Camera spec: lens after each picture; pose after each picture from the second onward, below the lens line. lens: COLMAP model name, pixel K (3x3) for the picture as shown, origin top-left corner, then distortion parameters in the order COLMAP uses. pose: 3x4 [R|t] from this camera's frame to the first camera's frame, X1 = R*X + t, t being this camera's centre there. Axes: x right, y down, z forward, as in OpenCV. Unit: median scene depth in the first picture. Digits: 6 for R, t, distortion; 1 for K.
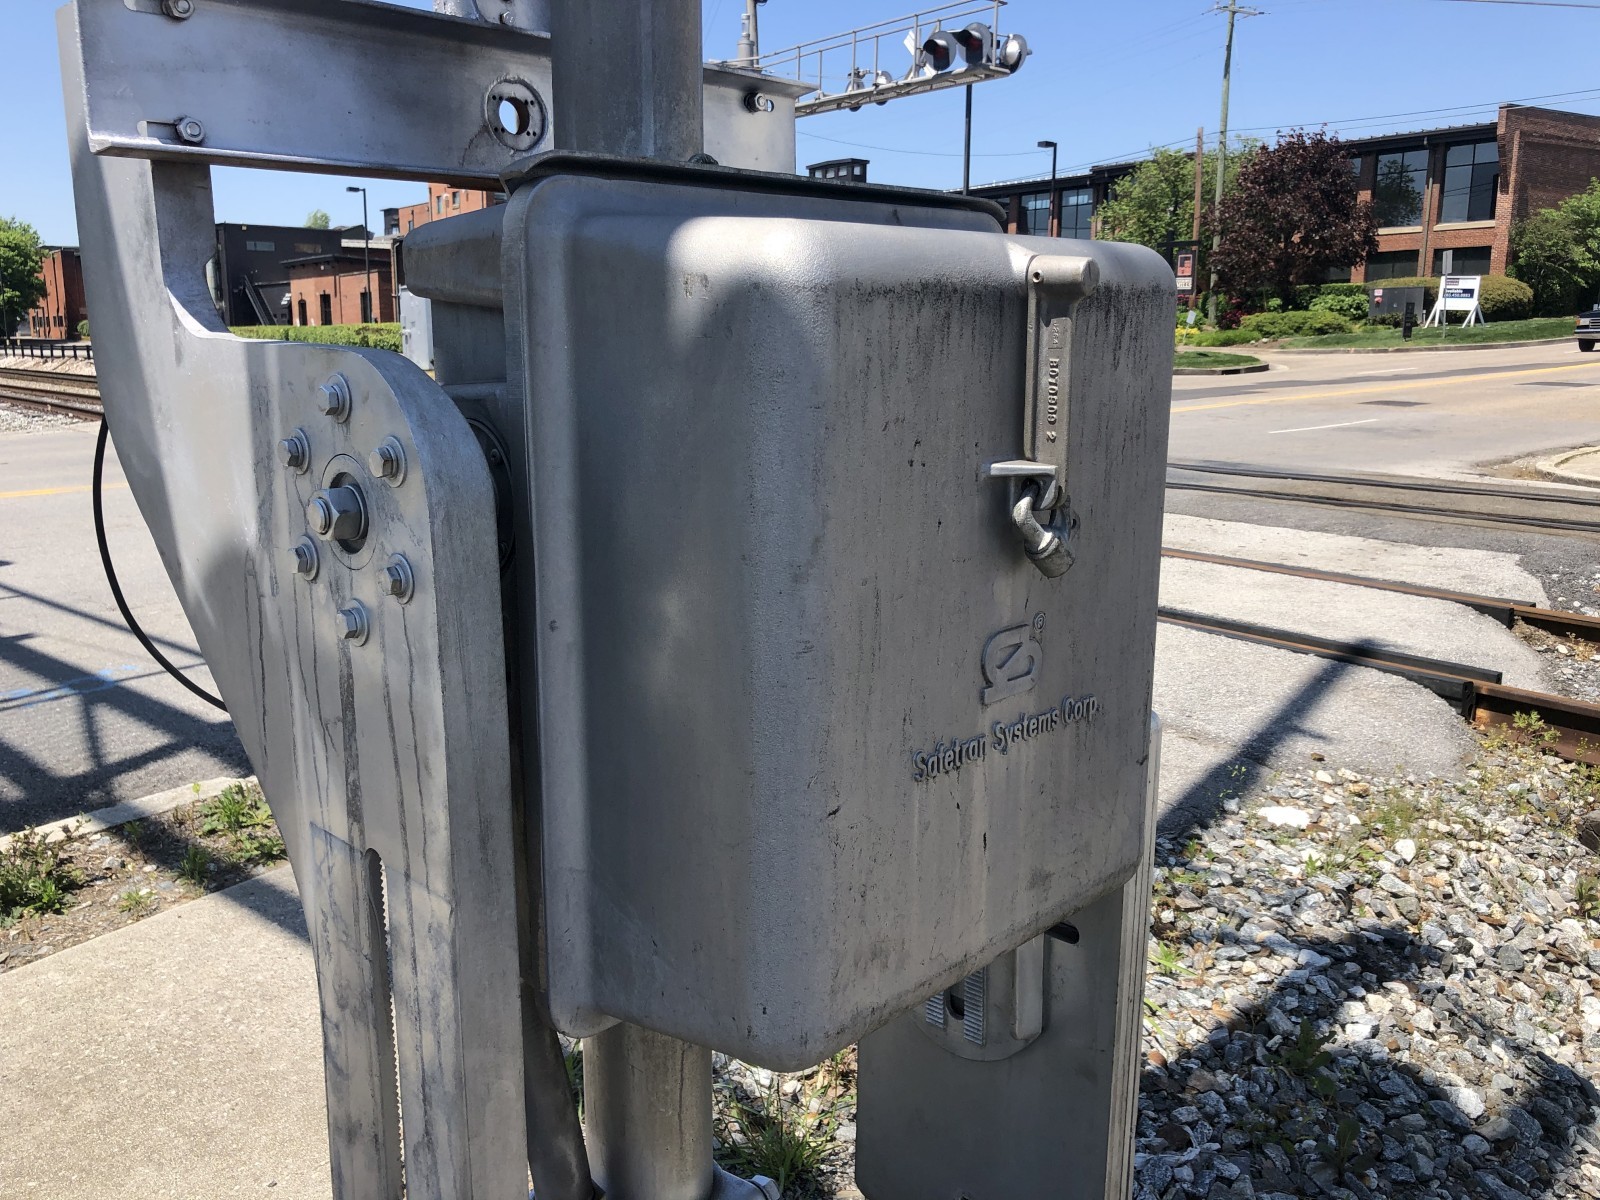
lens RADIAL K [[1309.6, 0, 800.0], [0, 1309.6, 600.0], [0, 0, 1]] dist [-0.004489, 0.075746]
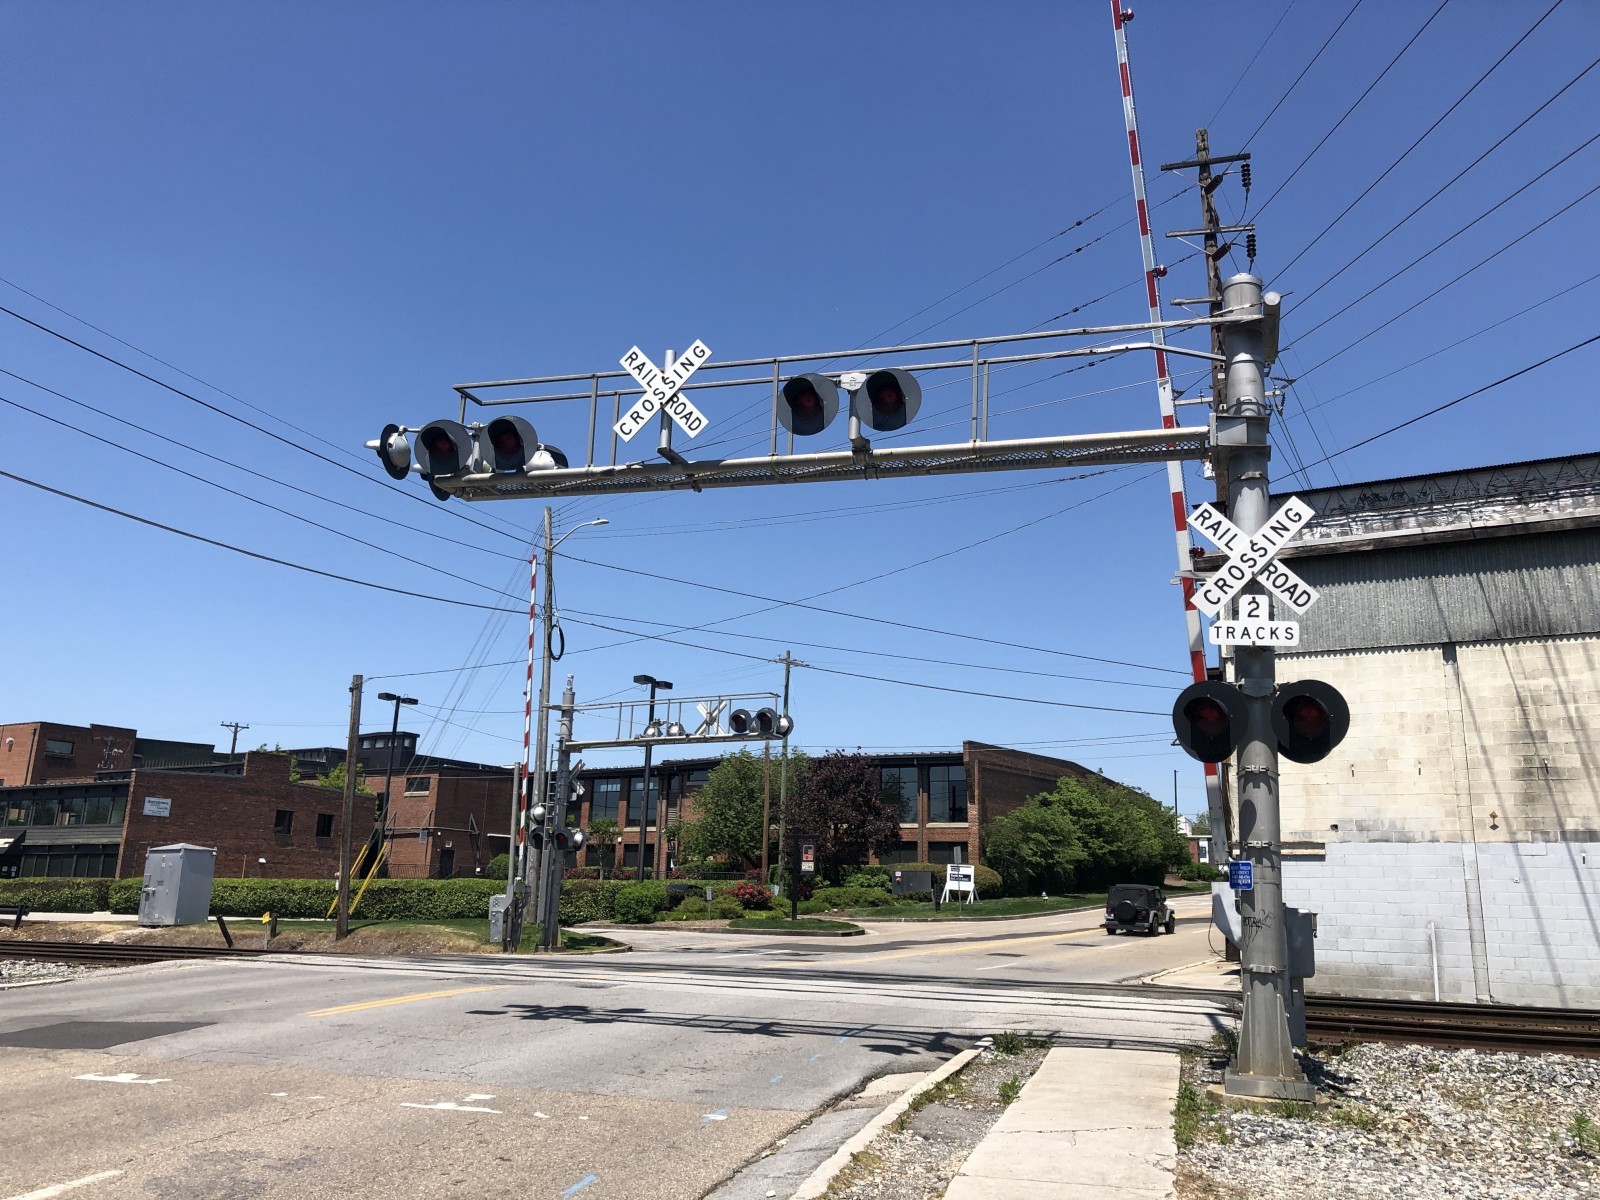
lens RADIAL K [[1331.5, 0, 765.4], [0, 1331.5, 605.8], [0, 0, 1]] dist [0.012321, -0.125682]
pose [[0.931966, 0.097237, 0.349262, -0.151104], [0.052365, 0.917157, -0.395072, 0.028834], [-0.358743, 0.386483, 0.849667, -0.142808]]
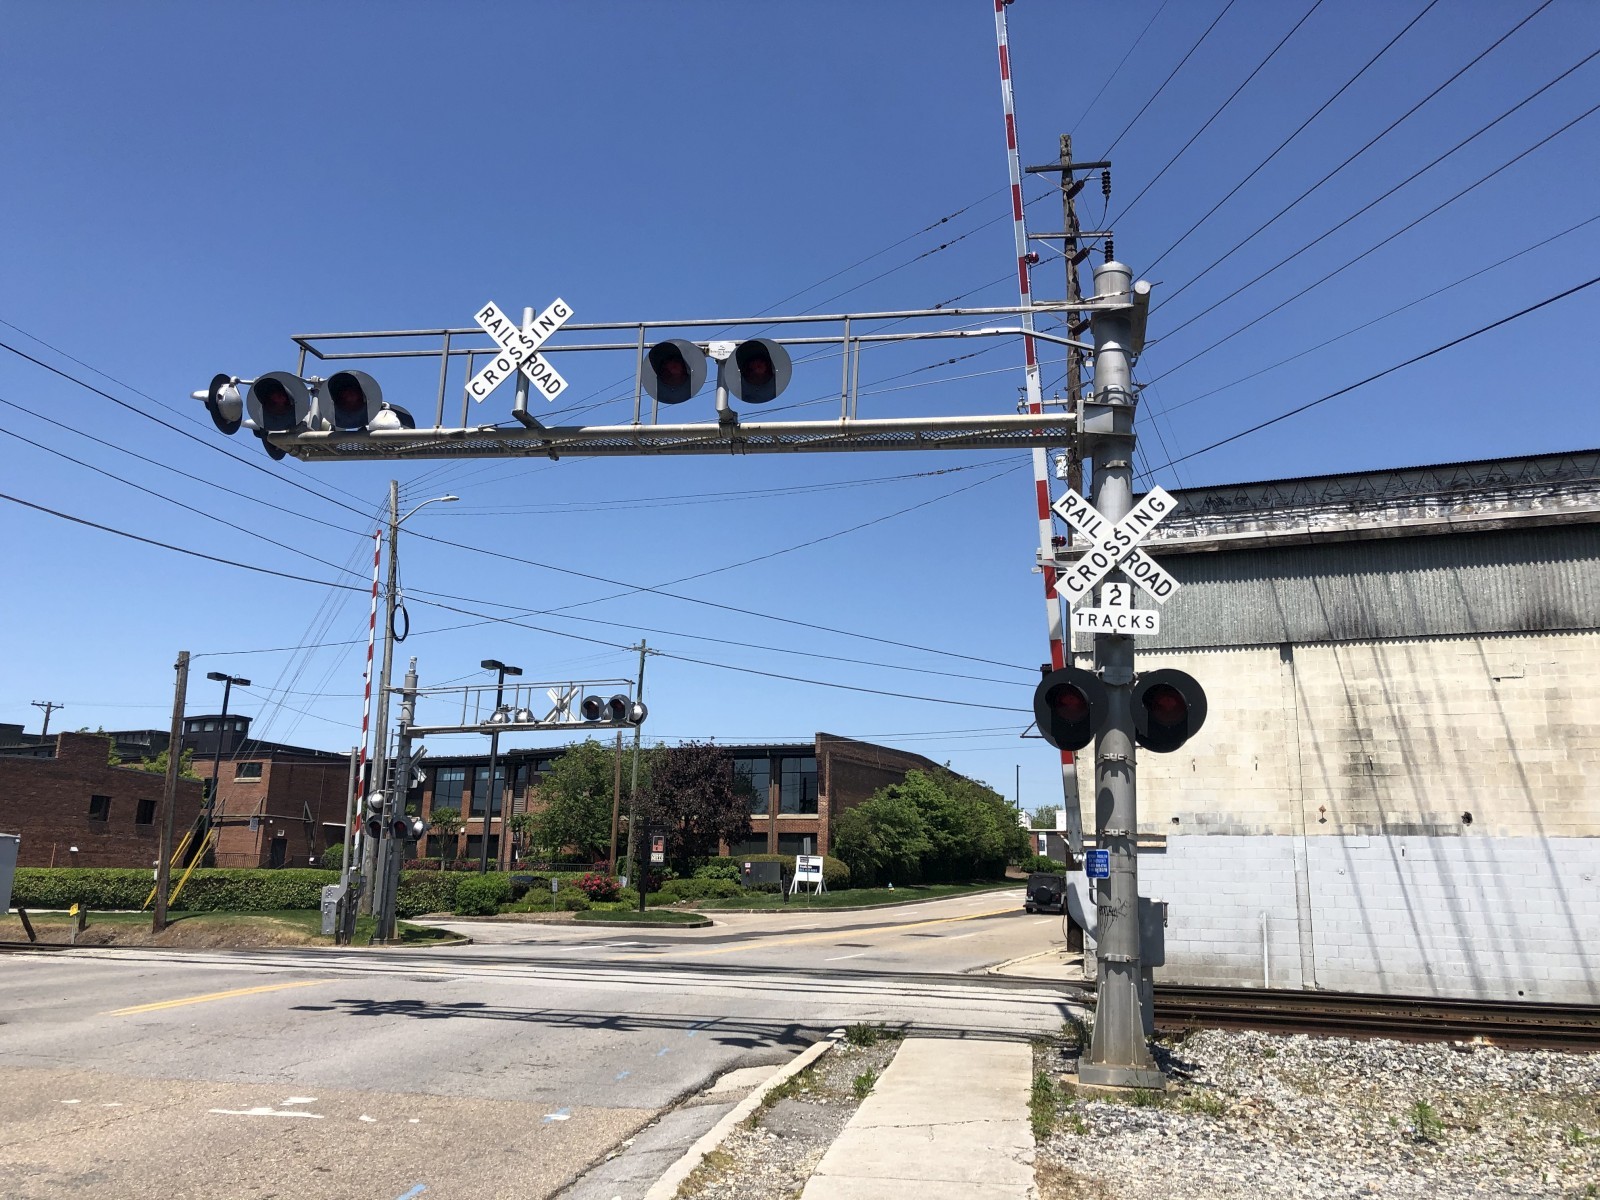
lens RADIAL K [[1334.5, 0, 800.0], [0, 1334.5, 600.0], [0, 0, 1]] dist [-0.005448, -0.139113]
pose [[0.873939, 0.120259, 0.470923, -0.148692], [0.080520, 0.919695, -0.384290, 0.027739], [-0.479320, 0.373764, 0.794074, -0.135399]]
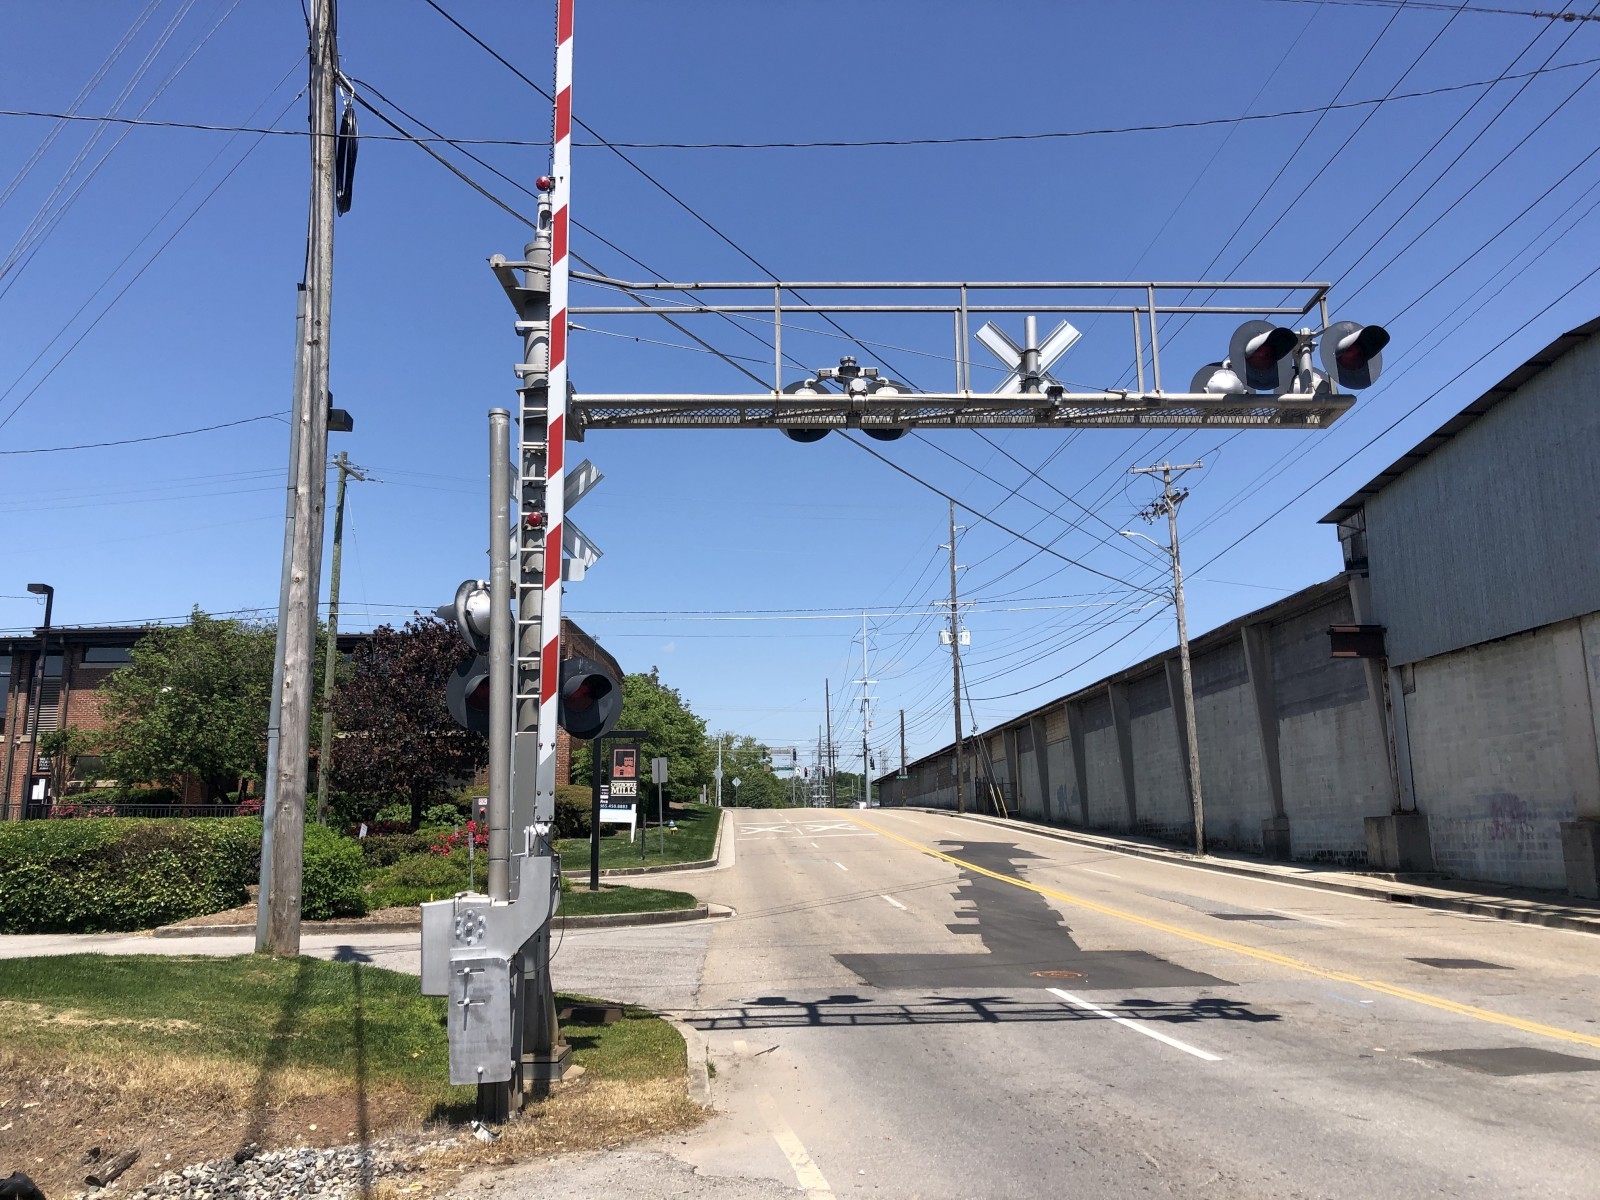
lens RADIAL K [[1334.5, 0, 800.0], [0, 1334.5, 600.0], [0, 0, 1]] dist [-0.005448, -0.139113]
pose [[0.584184, 0.129155, 0.801279, -0.149465], [0.177102, 0.943182, -0.281146, -0.073709], [-0.792064, 0.306148, 0.528118, 0.319981]]
